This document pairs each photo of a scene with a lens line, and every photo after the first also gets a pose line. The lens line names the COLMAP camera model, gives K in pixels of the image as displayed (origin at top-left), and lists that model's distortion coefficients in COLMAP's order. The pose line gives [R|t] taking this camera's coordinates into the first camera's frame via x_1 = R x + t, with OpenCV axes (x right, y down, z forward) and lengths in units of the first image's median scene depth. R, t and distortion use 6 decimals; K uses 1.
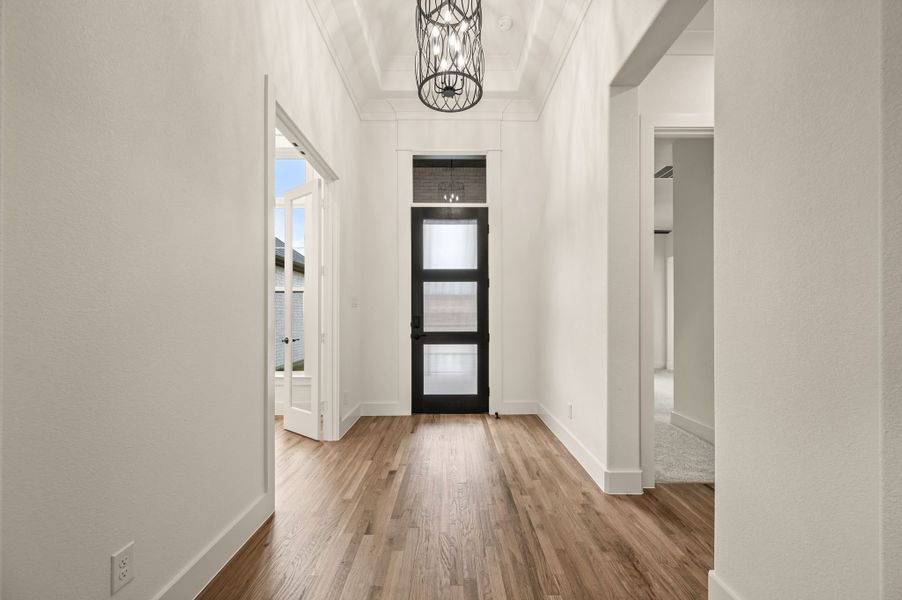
lens RADIAL K [[358.9, 0, 451.0], [0, 358.9, 300.0], [0, 0, 1]] dist [0.002114, 0.000088]
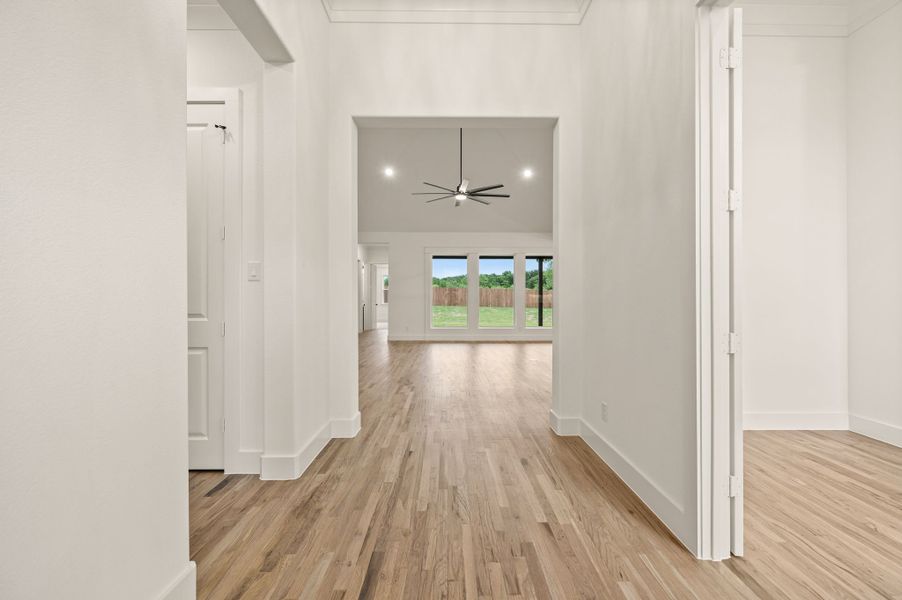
lens RADIAL K [[371.4, 0, 451.0], [0, 371.4, 300.0], [0, 0, 1]] dist [-0.000604, -0.000218]
pose [[-0.999985, 0.002178, -0.004982, 0.024308], [0.002383, 0.999139, -0.041422, 0.097067], [0.004887, -0.041433, -0.999129, 2.094700]]
